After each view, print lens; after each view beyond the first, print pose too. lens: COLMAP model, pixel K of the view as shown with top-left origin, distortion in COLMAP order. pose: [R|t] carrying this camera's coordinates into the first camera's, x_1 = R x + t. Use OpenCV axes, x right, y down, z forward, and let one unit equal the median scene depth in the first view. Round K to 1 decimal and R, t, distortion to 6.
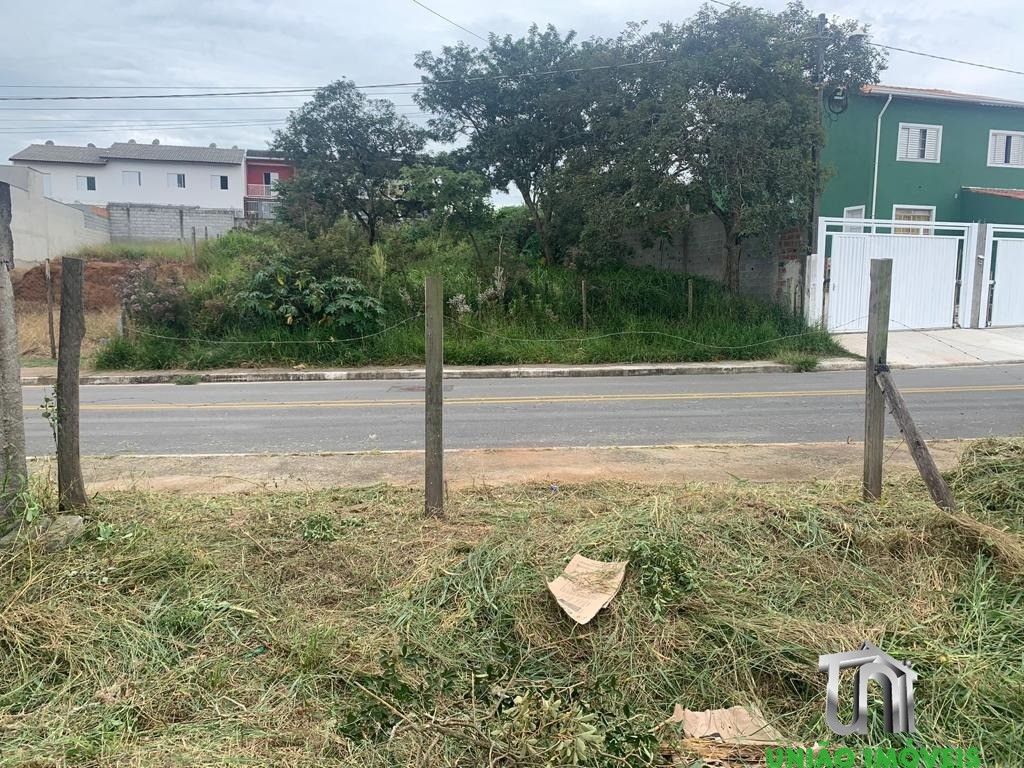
lens RADIAL K [[779.9, 0, 511.1], [0, 779.9, 379.3], [0, 0, 1]] dist [0.047516, -0.071421]
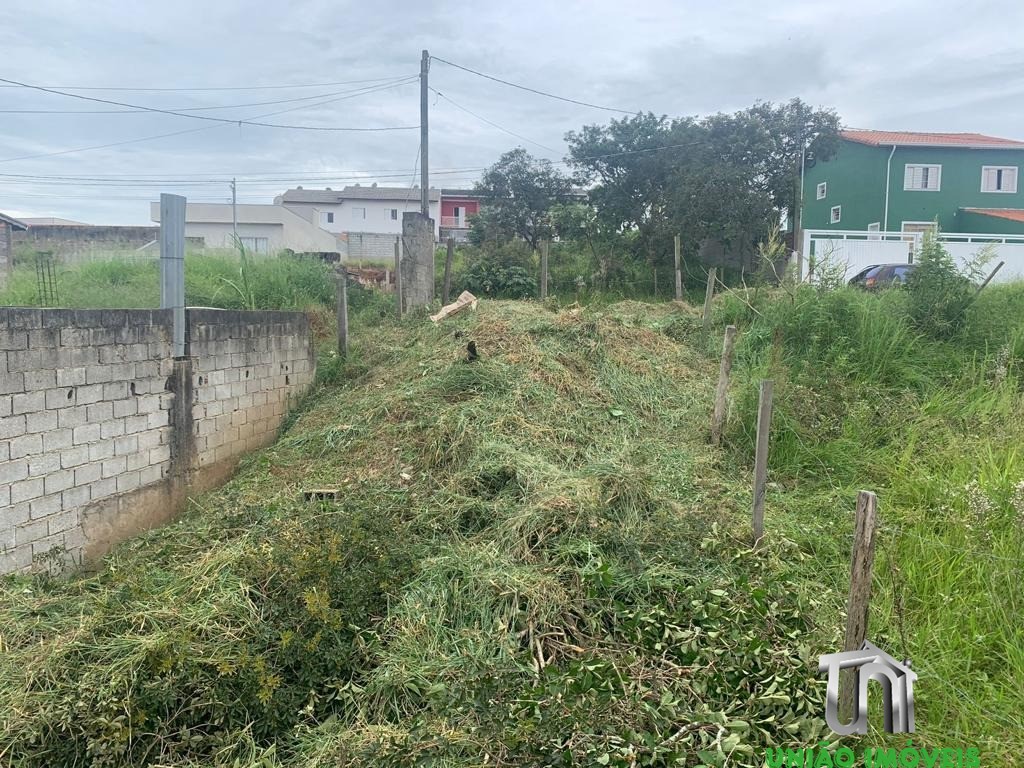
lens RADIAL K [[779.9, 0, 517.5], [0, 779.9, 382.7], [0, 0, 1]] dist [0.047516, -0.071421]
pose [[0.979792, 0.023193, -0.198671, 0.096185], [-0.028933, 0.999242, -0.026036, 0.115136], [0.197916, 0.031258, 0.979720, -0.477445]]
